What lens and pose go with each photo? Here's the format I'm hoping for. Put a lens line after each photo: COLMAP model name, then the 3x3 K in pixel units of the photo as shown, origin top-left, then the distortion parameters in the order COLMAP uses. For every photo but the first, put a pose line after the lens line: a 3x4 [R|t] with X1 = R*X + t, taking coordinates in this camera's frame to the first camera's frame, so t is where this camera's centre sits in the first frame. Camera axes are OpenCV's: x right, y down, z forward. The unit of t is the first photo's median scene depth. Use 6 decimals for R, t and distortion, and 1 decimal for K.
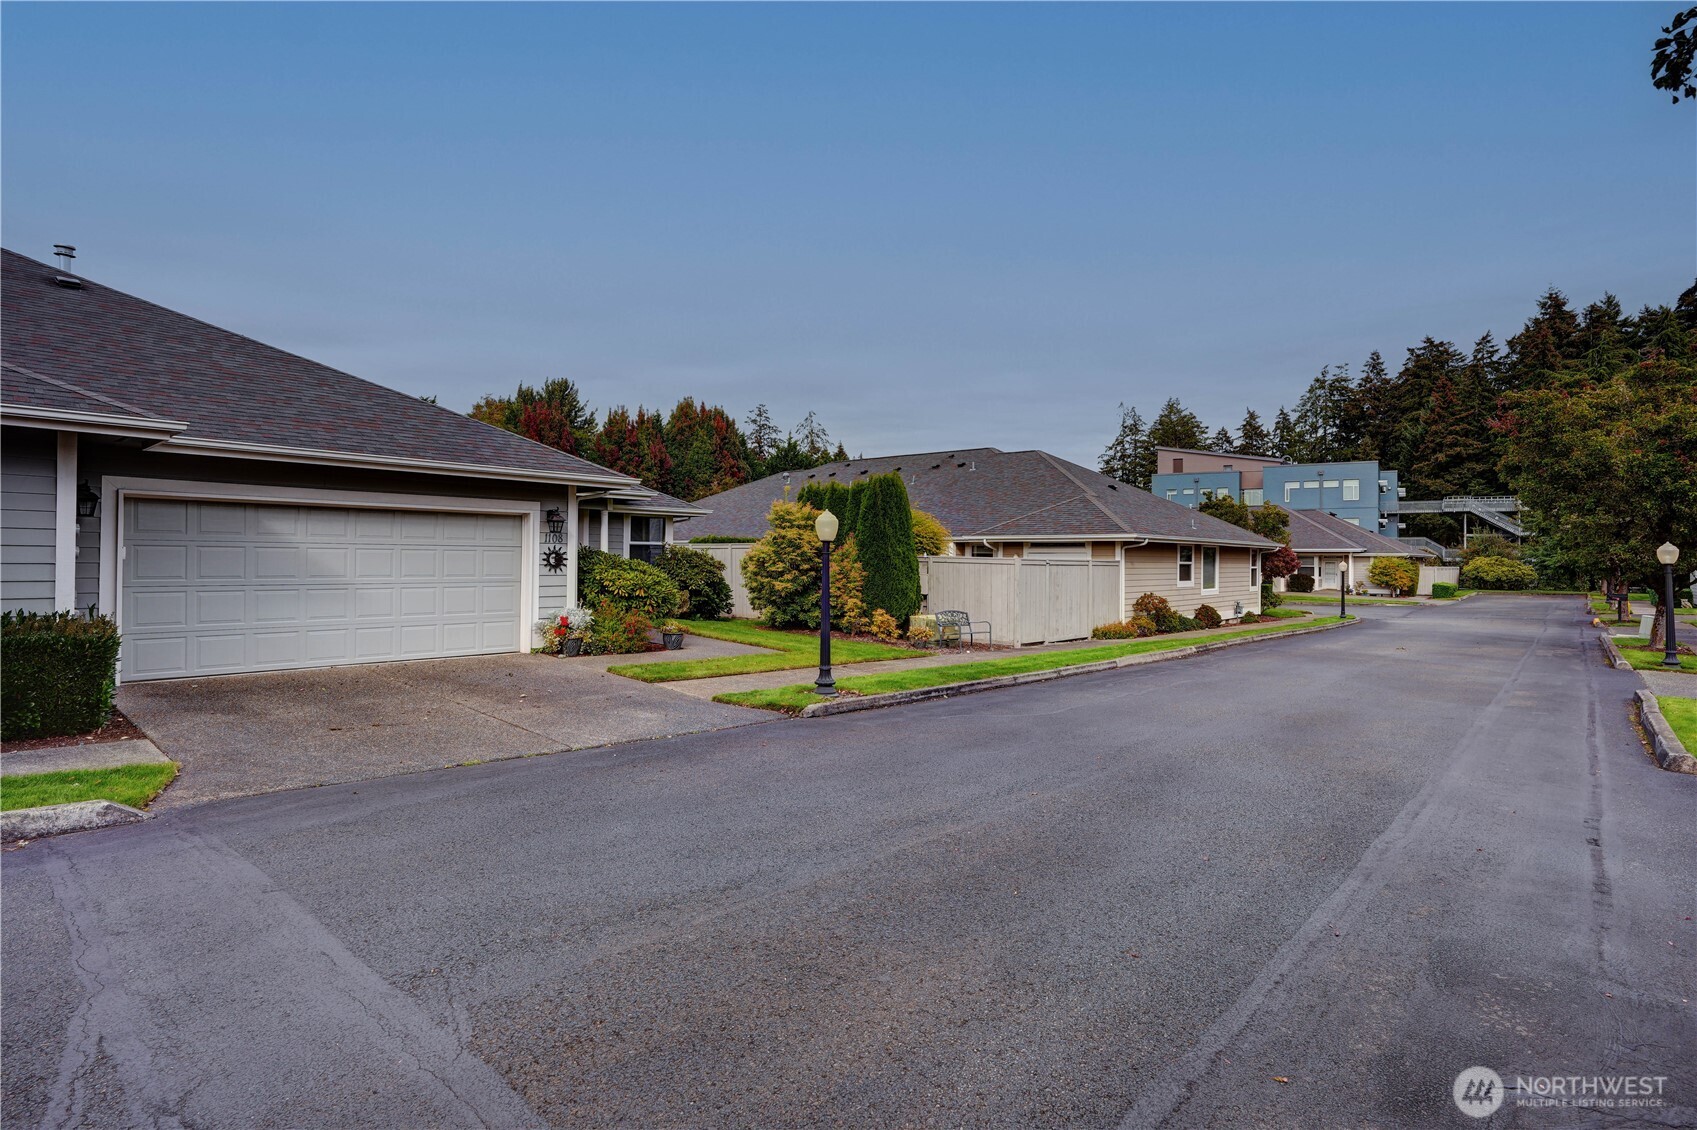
lens RADIAL K [[865.7, 0, 835.1], [0, 865.7, 564.0], [0, 0, 1]] dist [-0.034222, 0.007928]
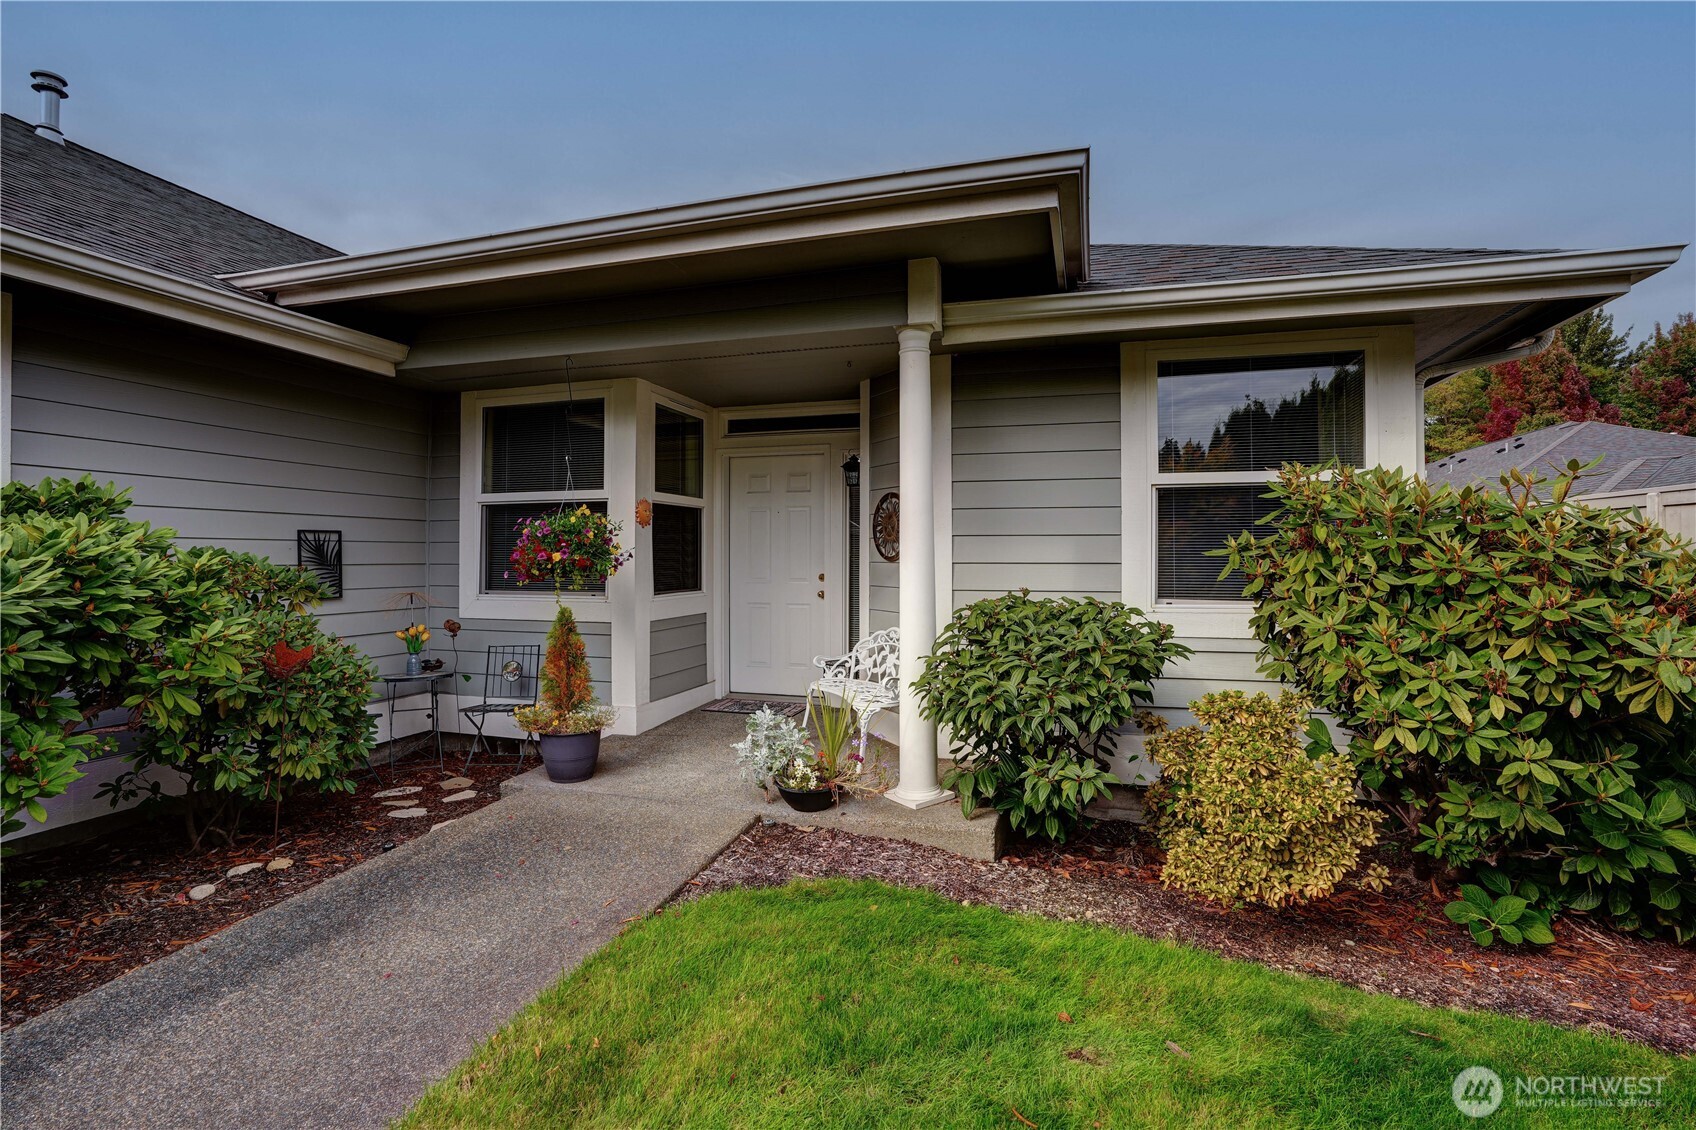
lens RADIAL K [[776.2, 0, 851.0], [0, 776.2, 559.3], [0, 0, 1]] dist [-0.044972, 0.011177]
pose [[0.432418, -0.005736, -0.901655, -0.105792], [0.000712, 0.999982, -0.006020, -0.002486], [0.901673, 0.001961, 0.432414, 1.019567]]
